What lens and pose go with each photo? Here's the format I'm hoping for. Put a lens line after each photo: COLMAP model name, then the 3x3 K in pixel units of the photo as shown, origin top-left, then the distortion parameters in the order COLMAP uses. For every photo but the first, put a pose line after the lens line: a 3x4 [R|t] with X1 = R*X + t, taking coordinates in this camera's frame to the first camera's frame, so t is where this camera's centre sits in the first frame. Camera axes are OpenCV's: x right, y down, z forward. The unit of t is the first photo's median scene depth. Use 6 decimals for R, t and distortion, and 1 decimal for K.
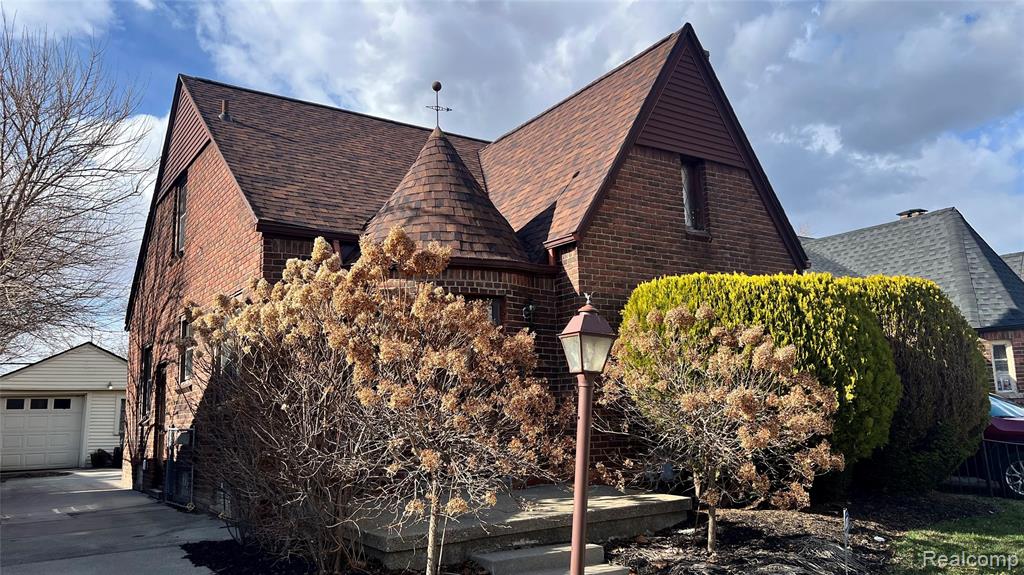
lens RADIAL K [[783.4, 0, 510.3], [0, 783.4, 296.2], [0, 0, 1]] dist [0.078221, -0.108150]
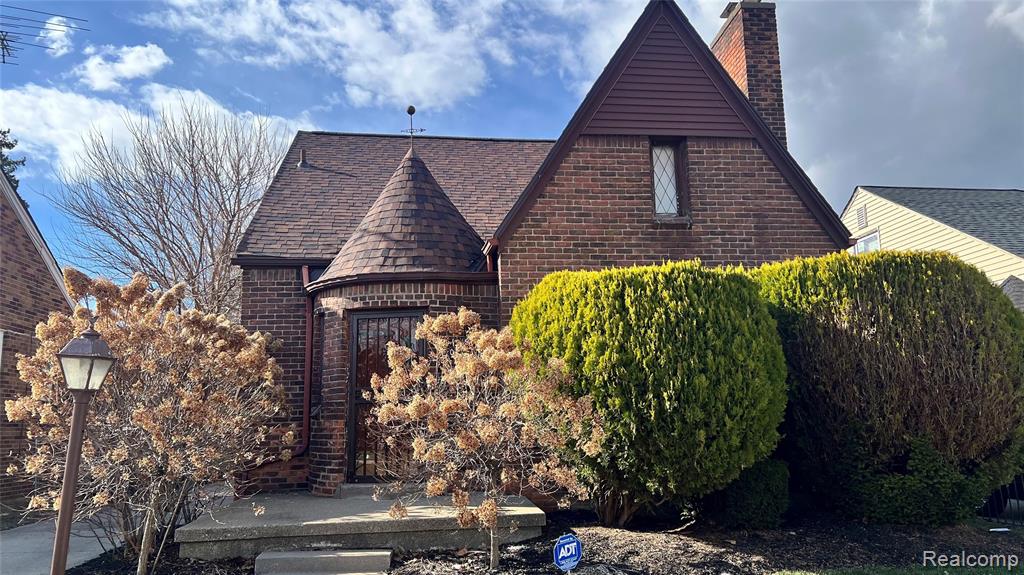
lens RADIAL K [[783.4, 0, 510.3], [0, 783.4, 296.2], [0, 0, 1]] dist [0.078221, -0.108150]
pose [[0.883273, -0.065182, -0.464307, 0.521272], [0.064085, 0.997779, -0.018163, 0.011136], [0.464460, -0.013713, 0.885488, 0.128325]]
